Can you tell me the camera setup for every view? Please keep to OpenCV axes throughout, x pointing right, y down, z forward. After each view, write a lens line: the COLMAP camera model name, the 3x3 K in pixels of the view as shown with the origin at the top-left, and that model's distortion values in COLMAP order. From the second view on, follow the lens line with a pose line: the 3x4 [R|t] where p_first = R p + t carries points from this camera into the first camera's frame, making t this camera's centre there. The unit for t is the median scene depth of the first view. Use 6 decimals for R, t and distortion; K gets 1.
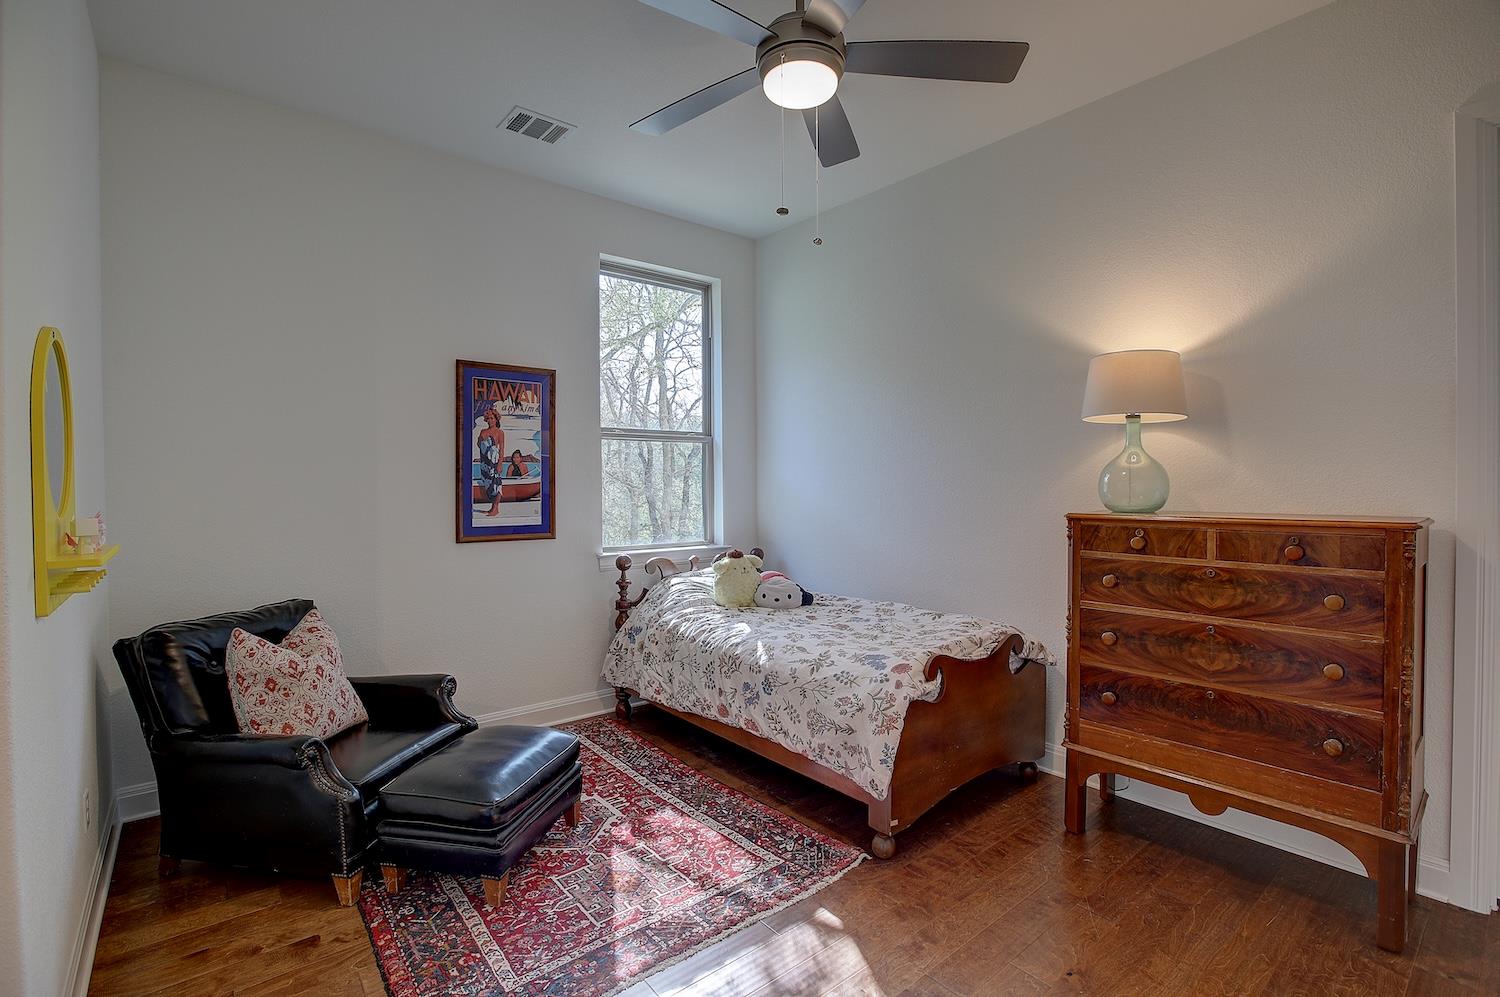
lens RADIAL K [[685.1, 0, 755.2], [0, 685.1, 497.1], [0, 0, 1]] dist [-0.020808, 0.004308]
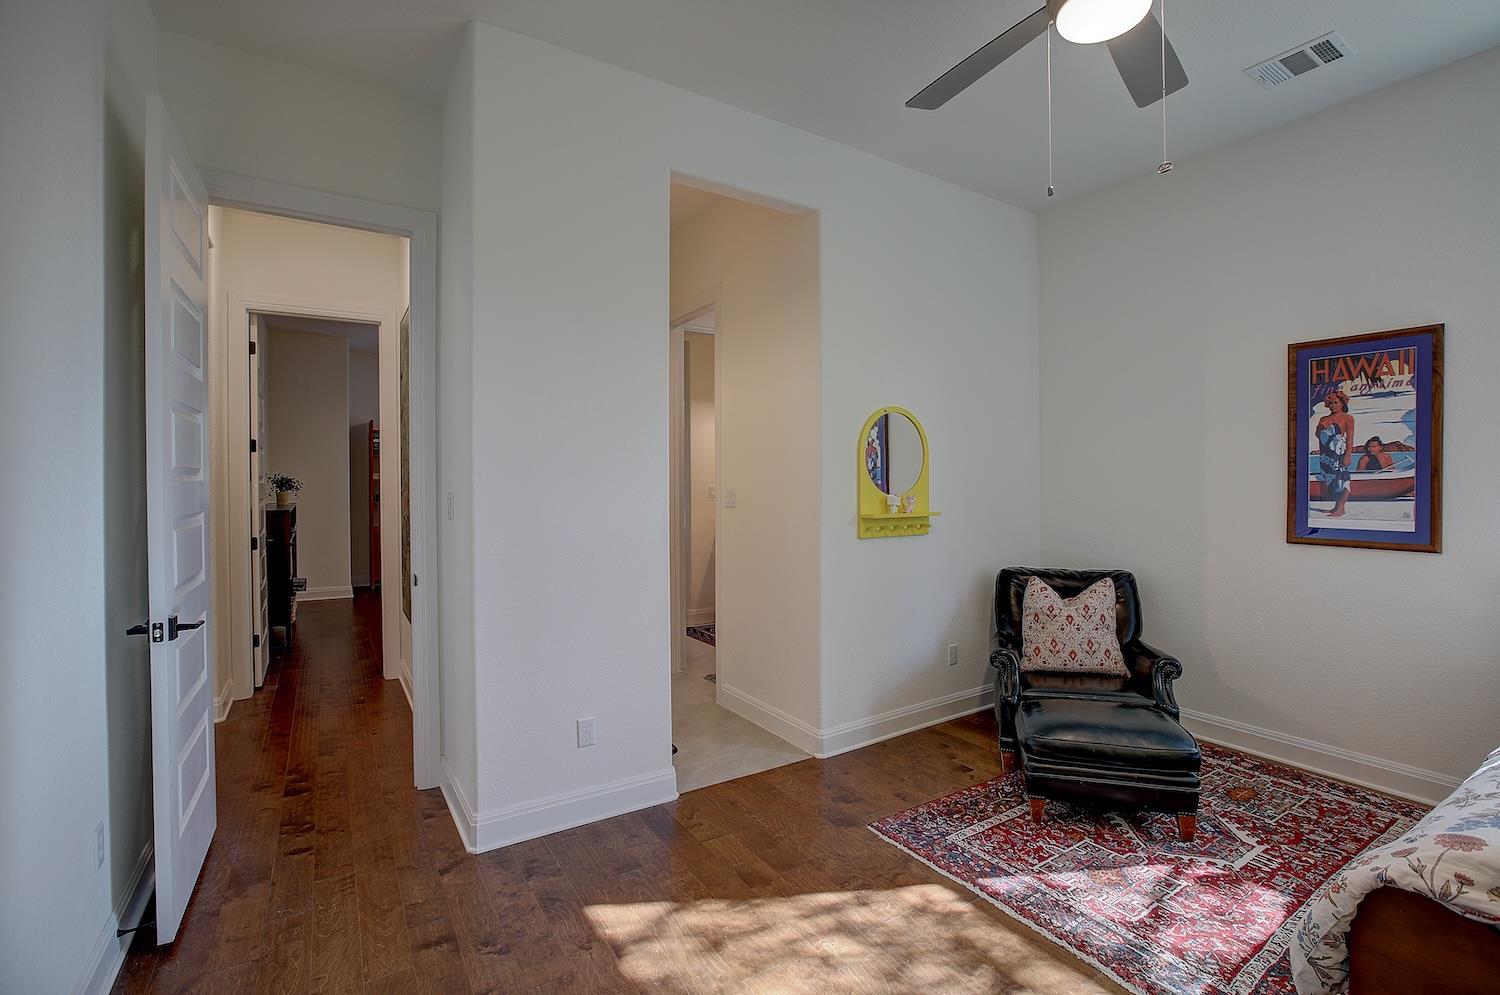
lens RADIAL K [[685.1, 0, 748.6], [0, 685.1, 494.7], [0, 0, 1]] dist [-0.020808, 0.004308]
pose [[-0.107189, 0.027199, -0.993867, 0.561440], [-0.013387, 0.999496, 0.028796, -0.014974], [0.994149, 0.016392, -0.106771, 0.376528]]
